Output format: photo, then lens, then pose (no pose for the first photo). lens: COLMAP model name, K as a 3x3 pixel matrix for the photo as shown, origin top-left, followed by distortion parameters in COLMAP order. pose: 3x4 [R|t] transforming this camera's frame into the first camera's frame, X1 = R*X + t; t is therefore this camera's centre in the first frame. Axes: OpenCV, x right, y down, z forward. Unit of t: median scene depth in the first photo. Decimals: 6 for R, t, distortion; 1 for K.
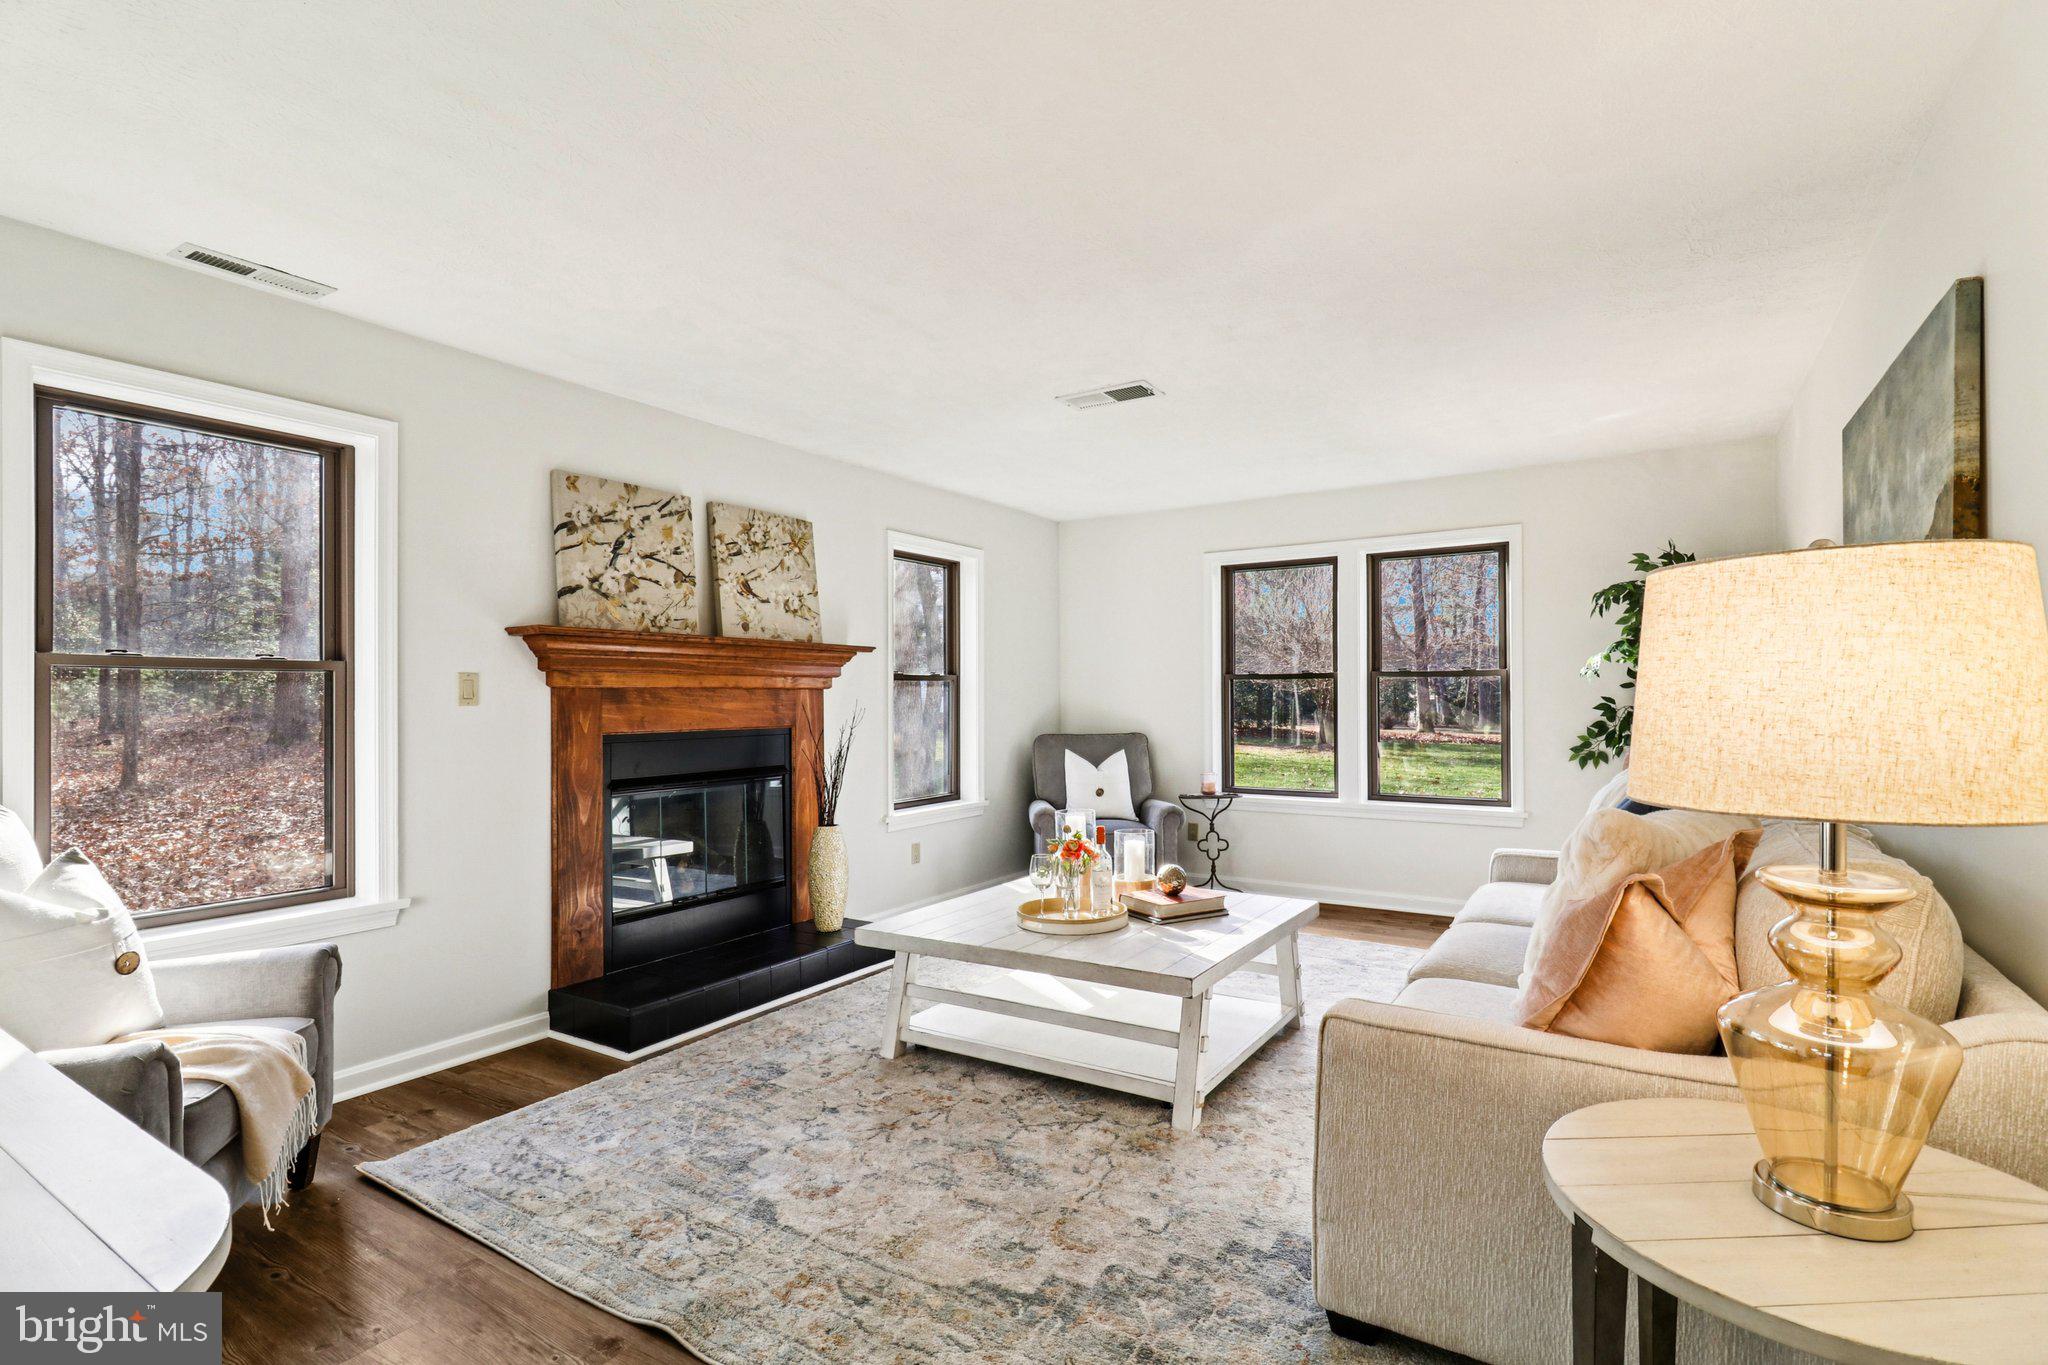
lens RADIAL K [[956.3, 0, 1035.5], [0, 956.3, 699.6], [0, 0, 1]] dist [0.019888, -0.011319]
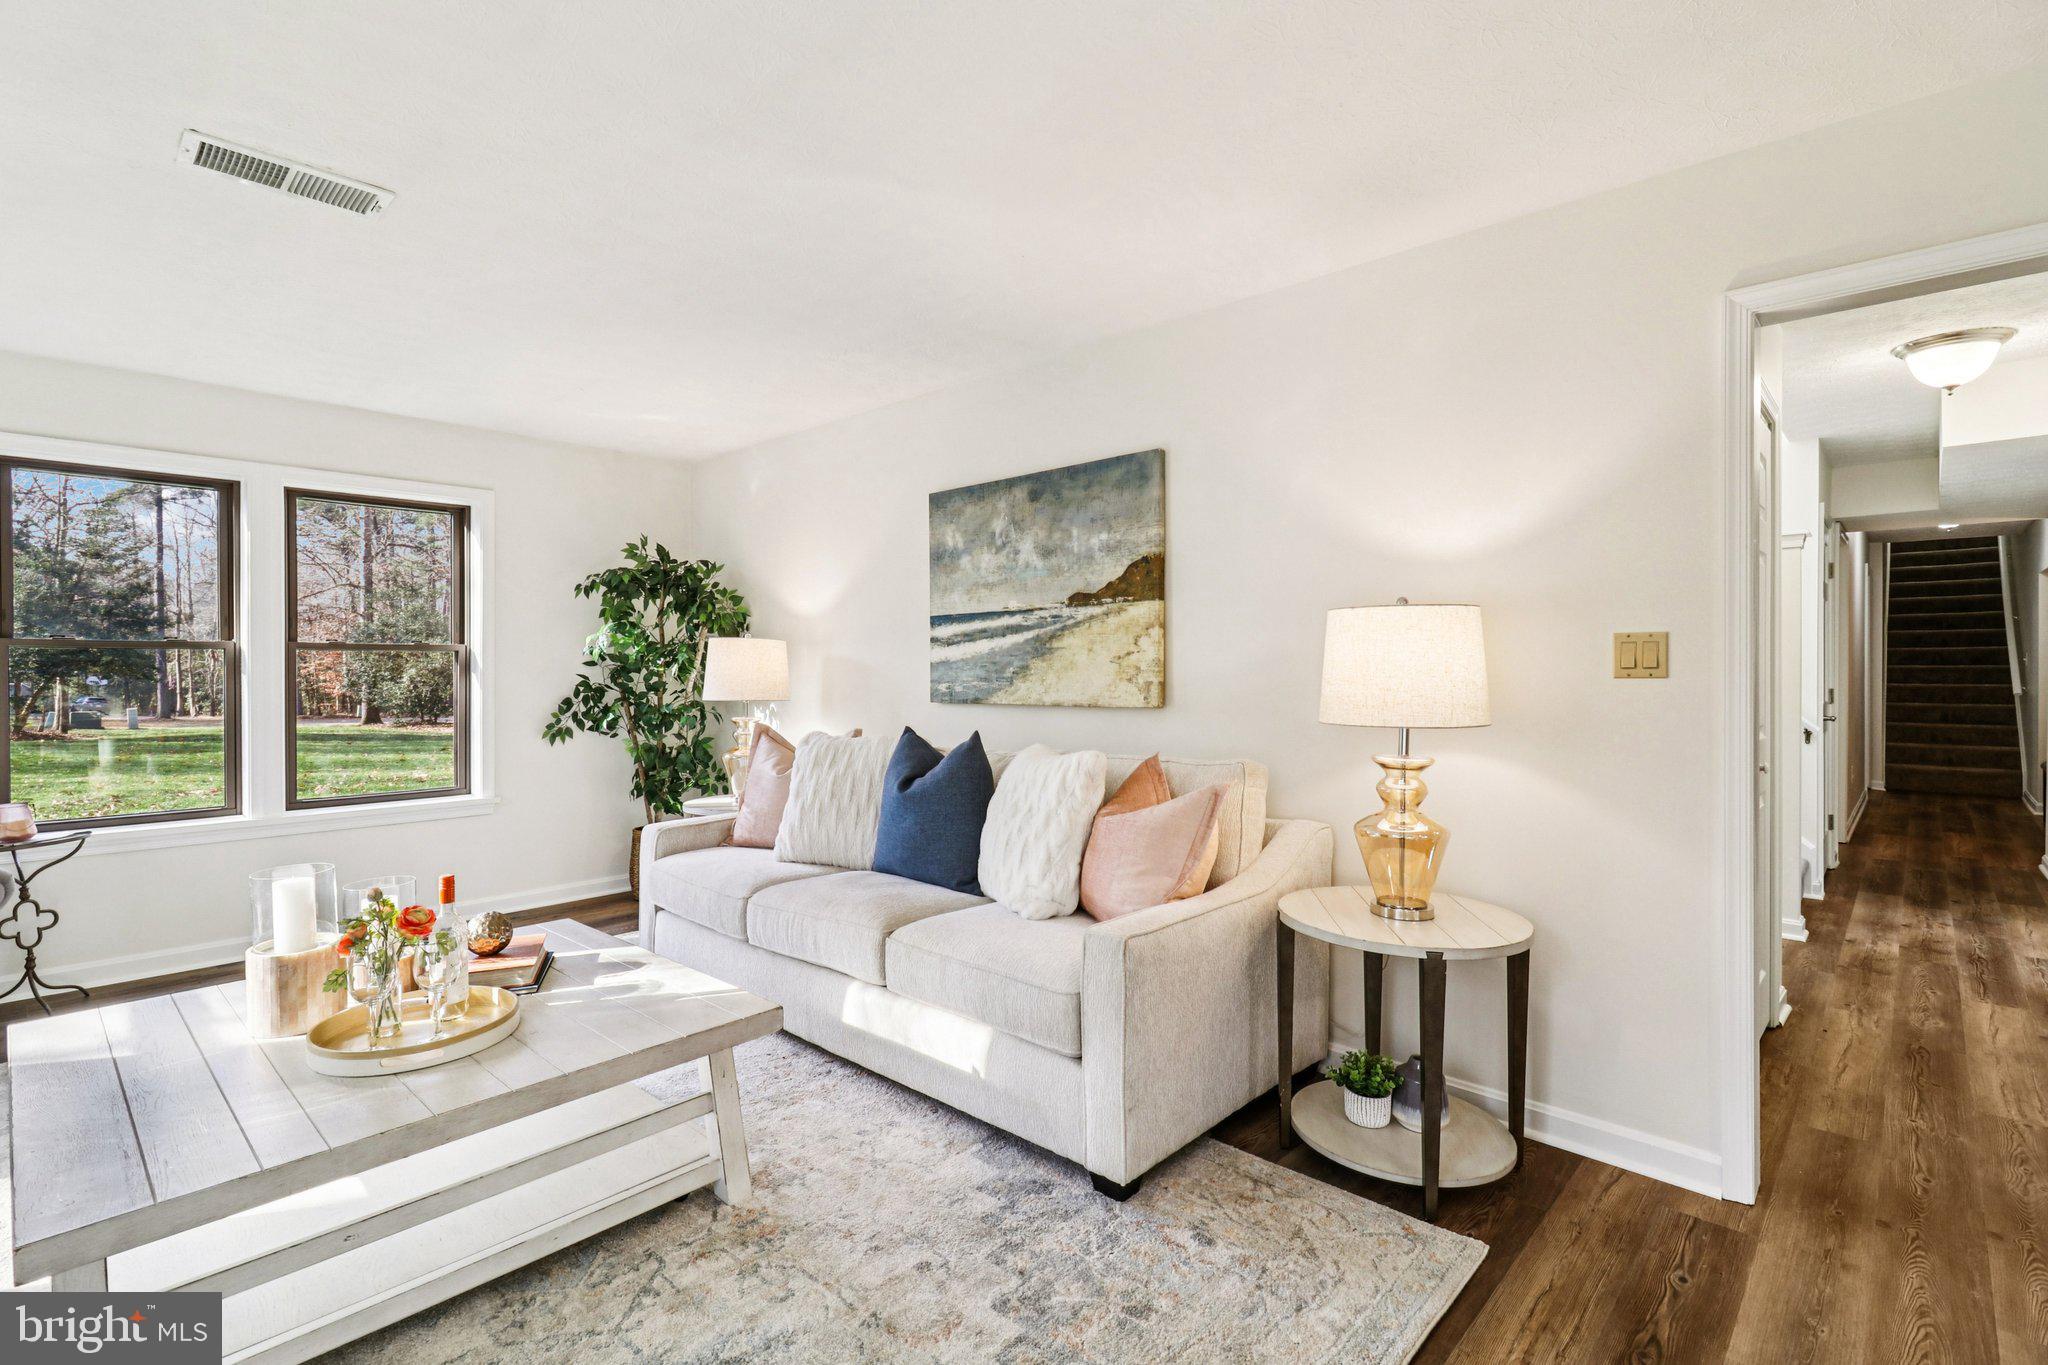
lens RADIAL K [[956.3, 0, 1021.4], [0, 956.3, 666.5], [0, 0, 1]] dist [0.019888, -0.011319]
pose [[0.193594, 0.007723, 0.981051, -0.431459], [0.004857, 0.999949, -0.008830, 0.000209], [-0.981070, 0.006474, 0.193546, 0.428890]]
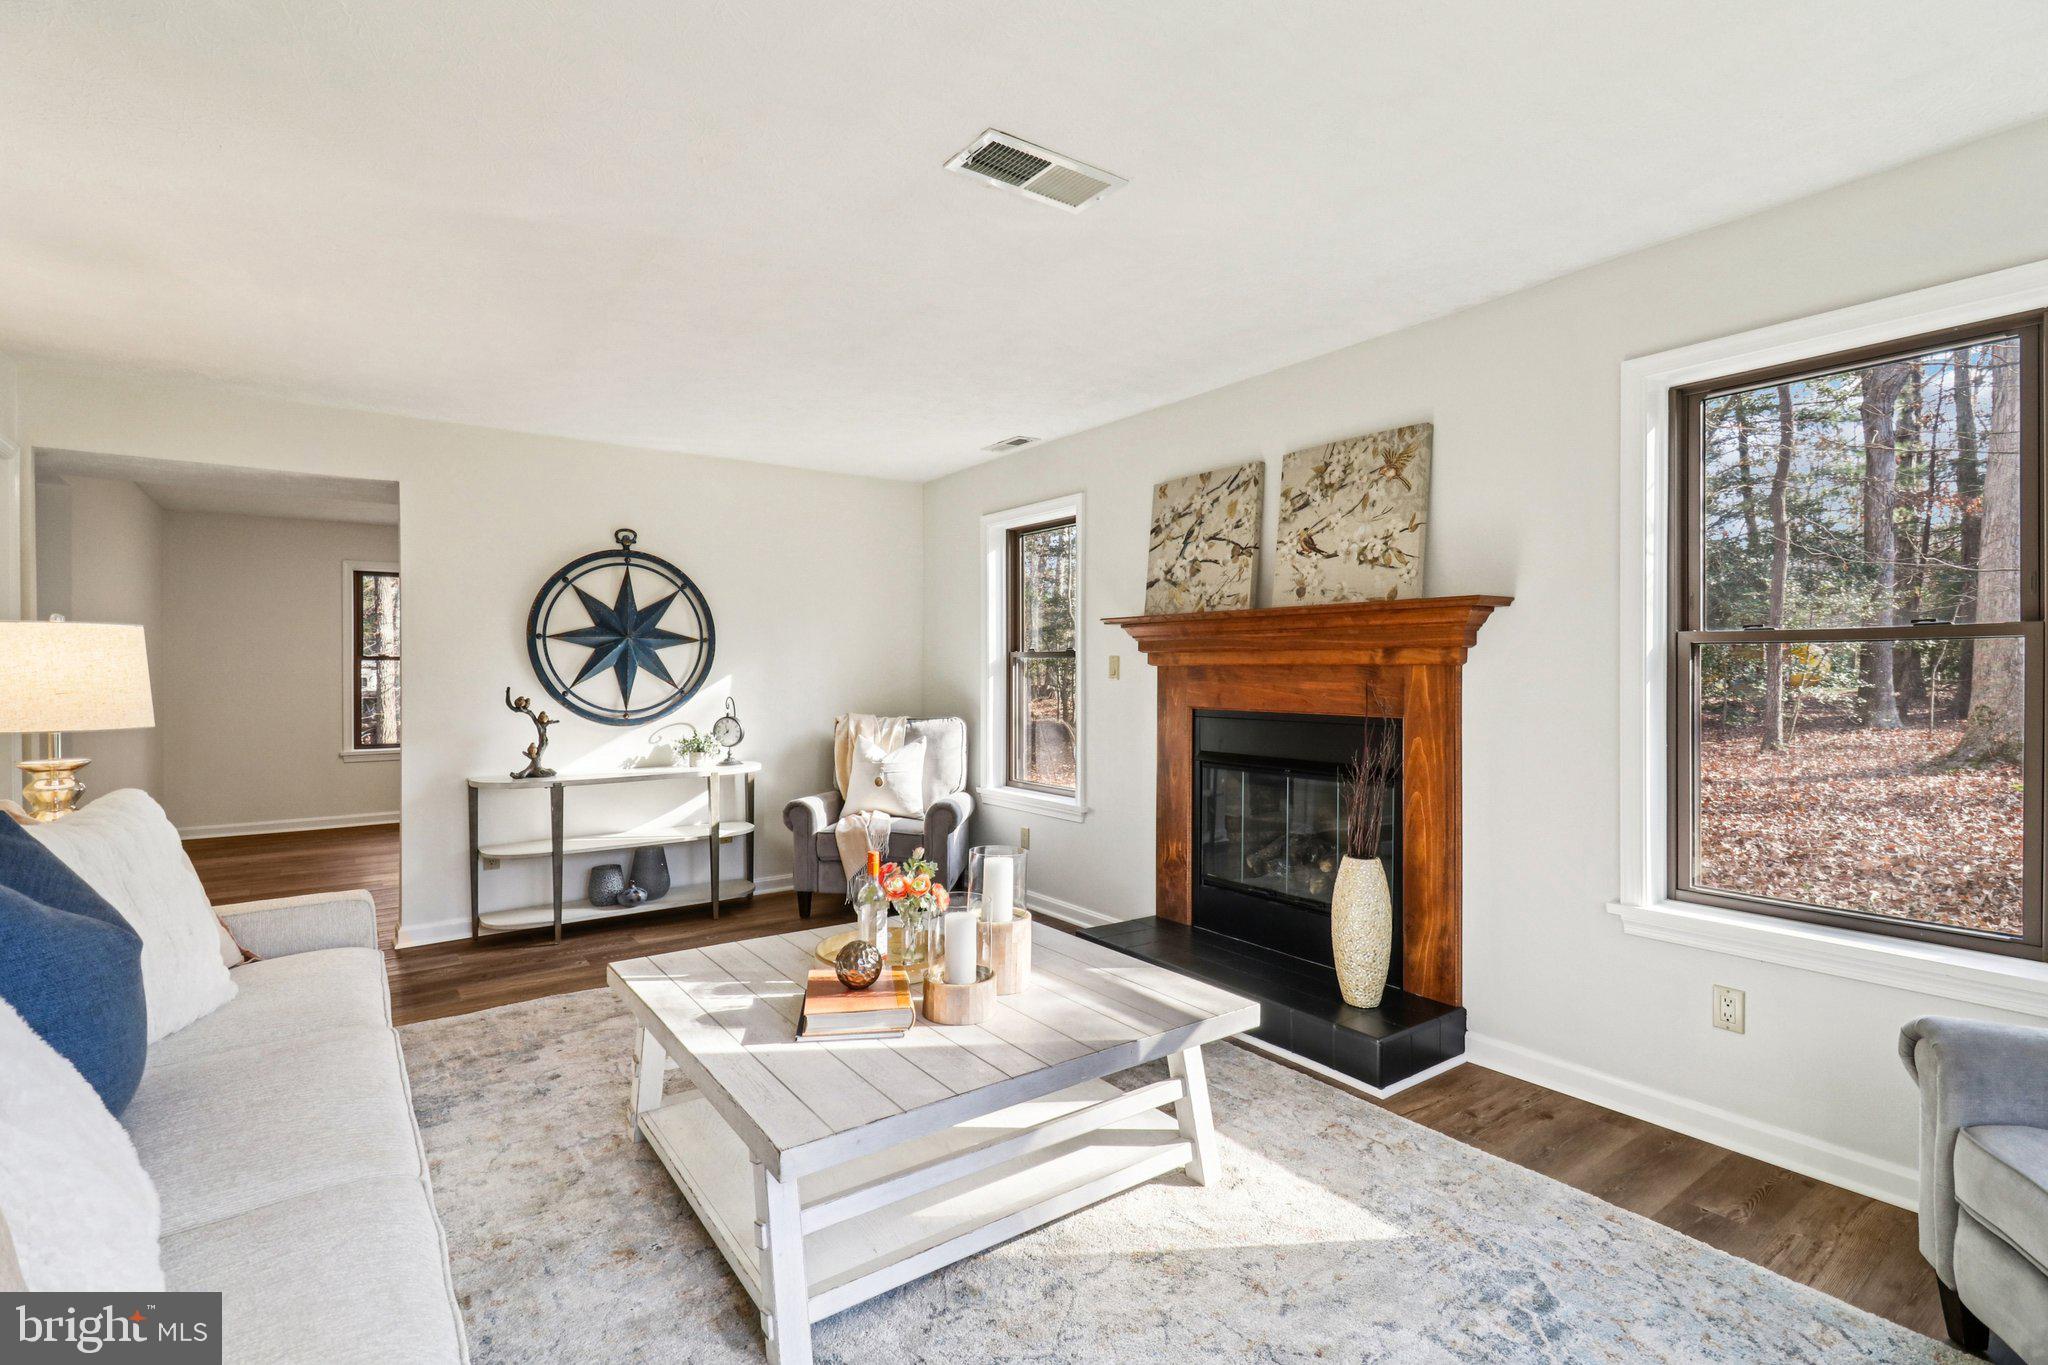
lens RADIAL K [[956.3, 0, 1026.9], [0, 956.3, 682.4], [0, 0, 1]] dist [0.019888, -0.011319]
pose [[-0.346477, 0.016968, -0.937905, 0.644538], [-0.002532, 0.999816, 0.019024, -0.013912], [0.938055, 0.008966, -0.346370, 1.200136]]
